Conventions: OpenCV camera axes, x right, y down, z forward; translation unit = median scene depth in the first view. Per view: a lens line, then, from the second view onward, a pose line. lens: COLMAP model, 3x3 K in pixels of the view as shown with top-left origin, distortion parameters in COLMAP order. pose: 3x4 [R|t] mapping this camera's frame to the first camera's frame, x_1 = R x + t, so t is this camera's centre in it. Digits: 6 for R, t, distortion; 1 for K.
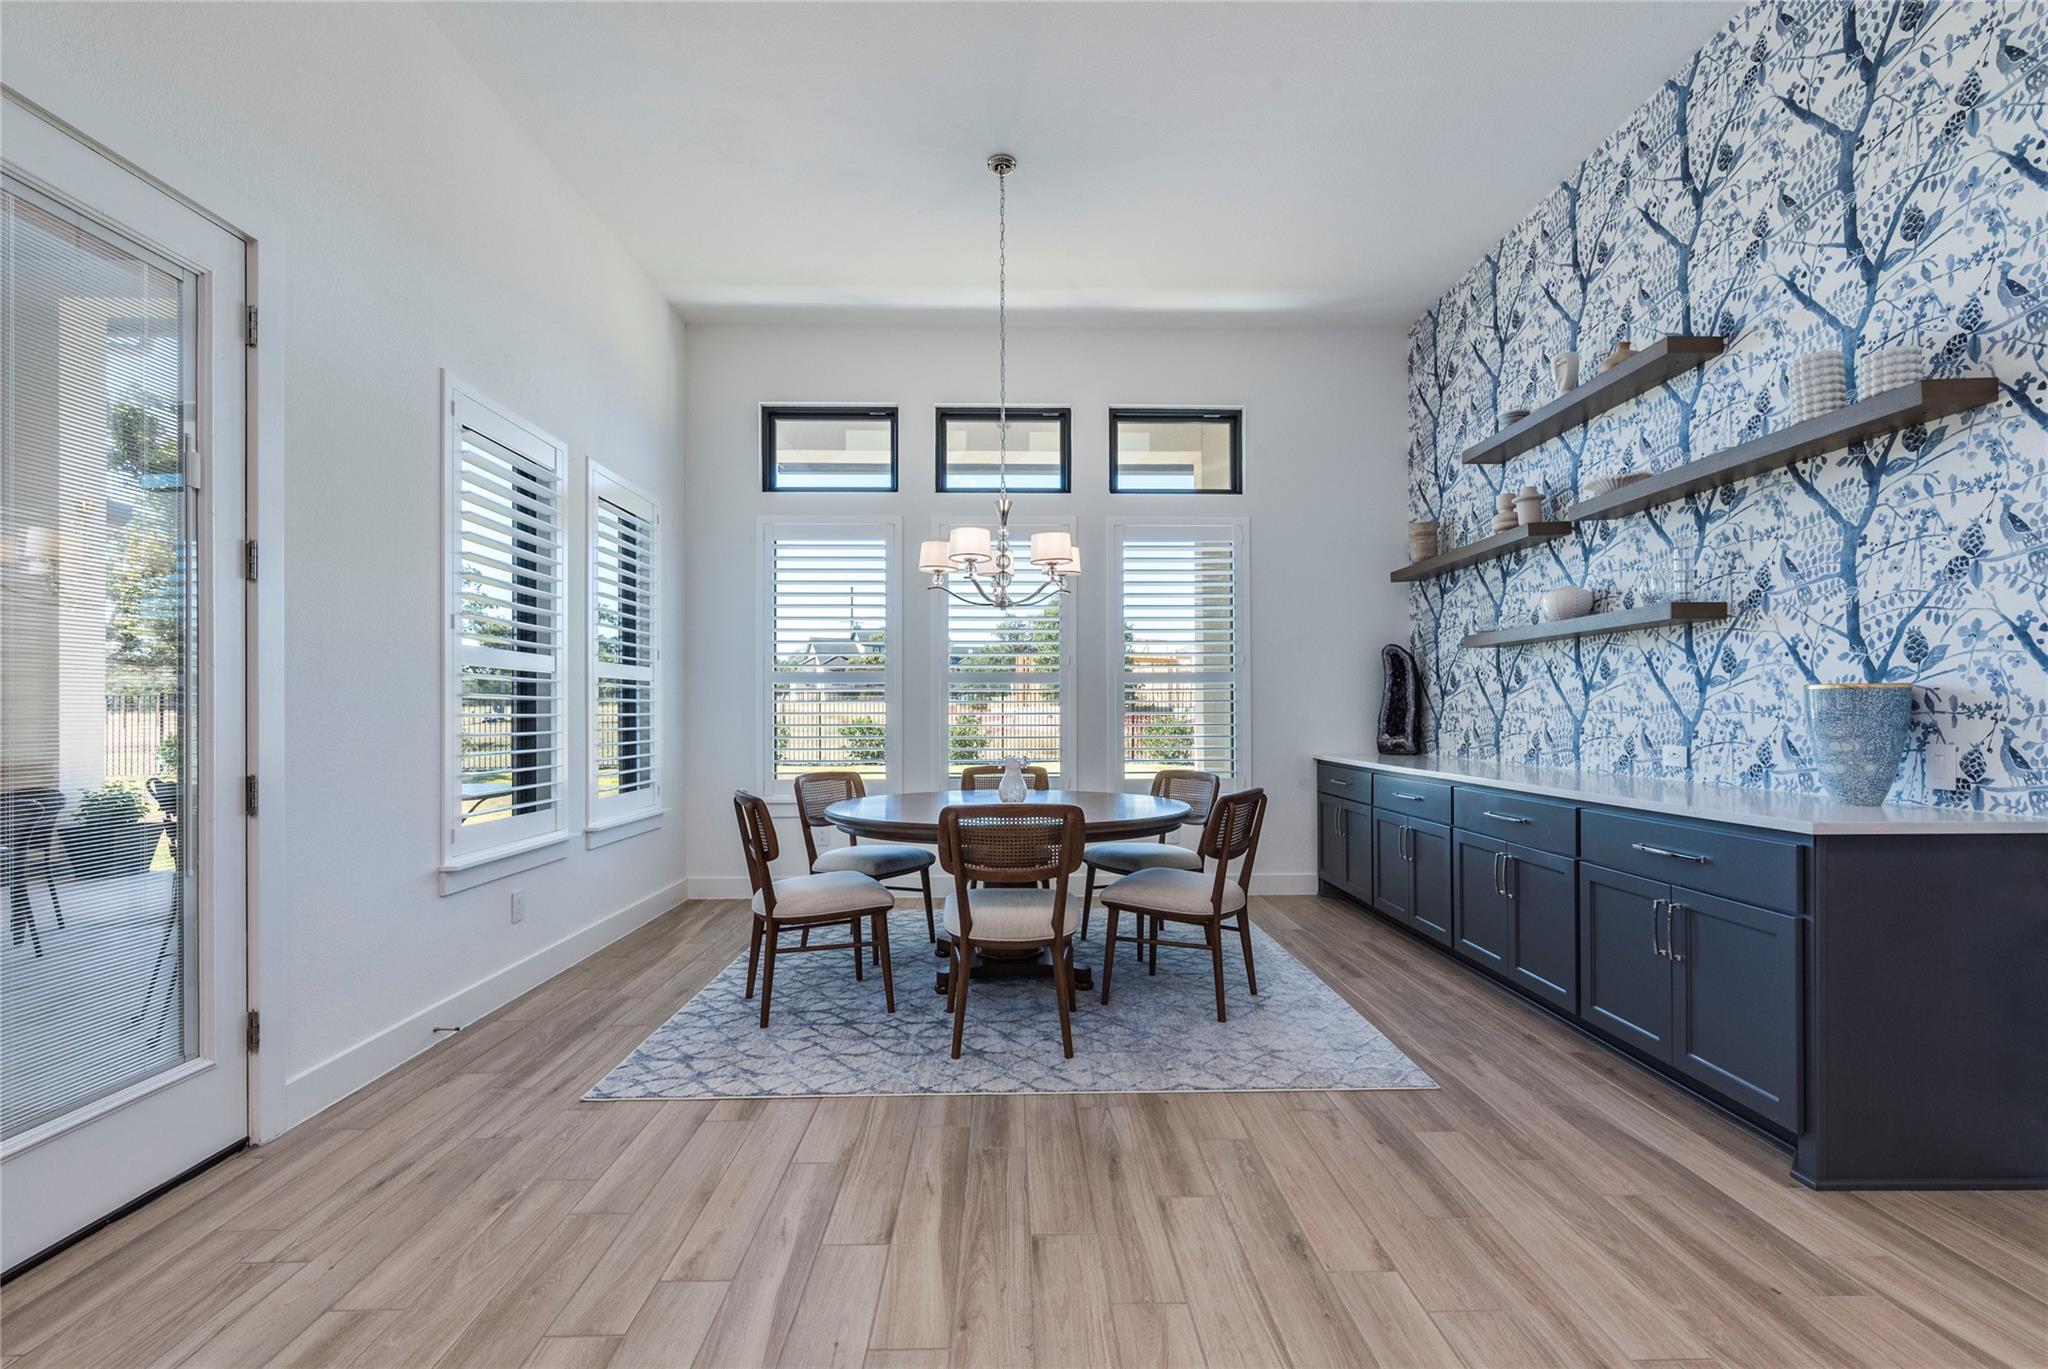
lens RADIAL K [[940.9, 0, 1014.9], [0, 940.9, 703.4], [0, 0, 1]] dist [0.002195, 0.000044]
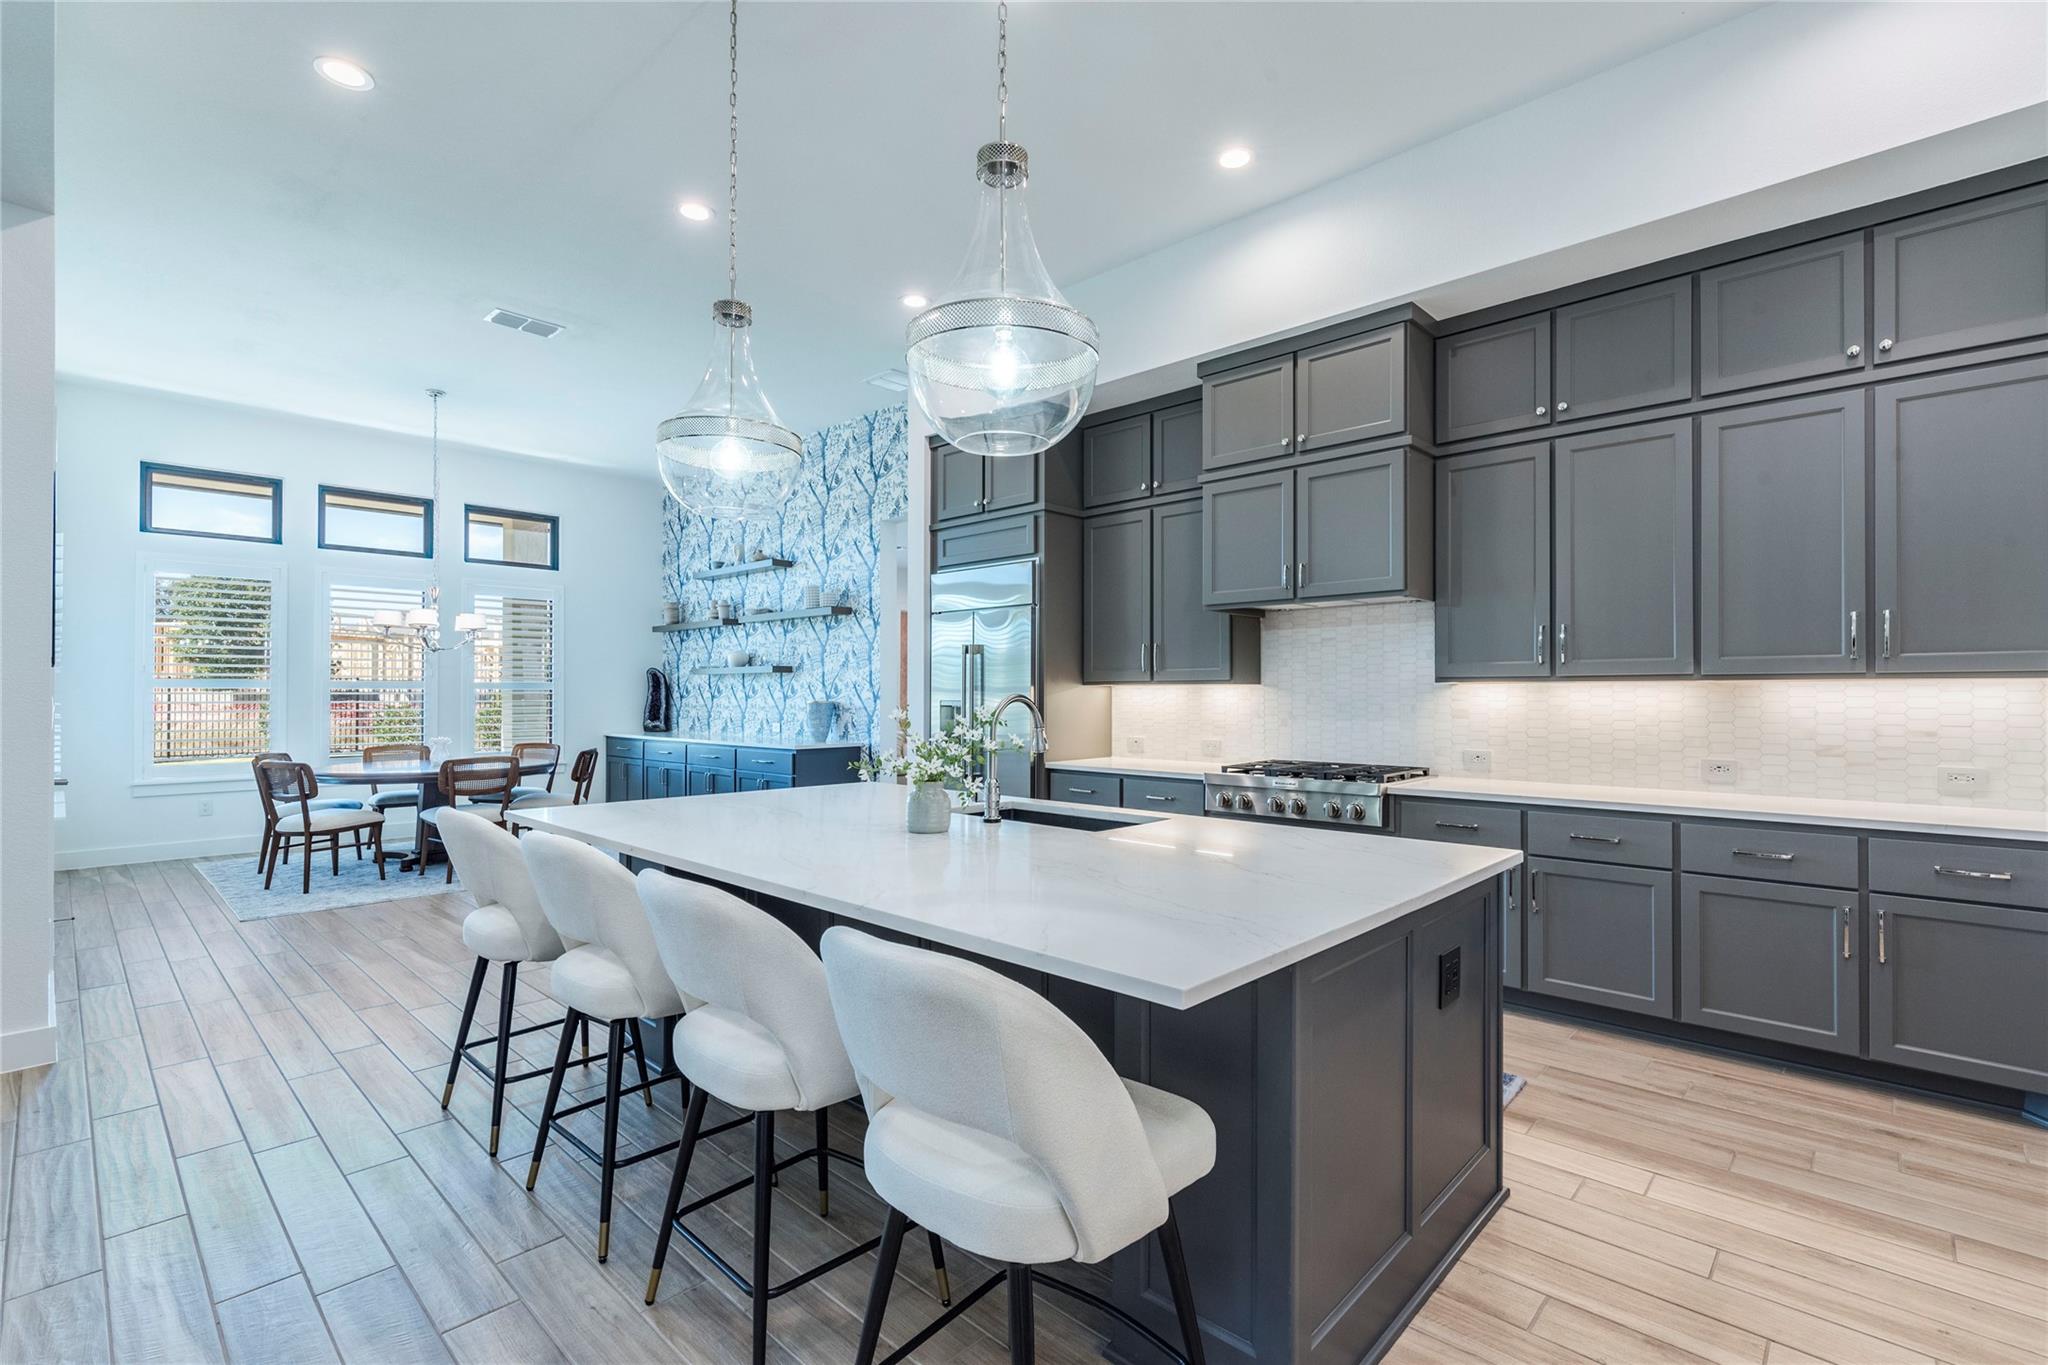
lens RADIAL K [[910.0, 0, 1039.4], [0, 910.0, 689.7], [0, 0, 1]] dist [0.001115, 0.000082]
pose [[0.691162, 0.008335, 0.722652, -0.462779], [-0.008597, 0.999958, -0.003311, -0.034598], [-0.722649, -0.003925, 0.691204, -0.979773]]
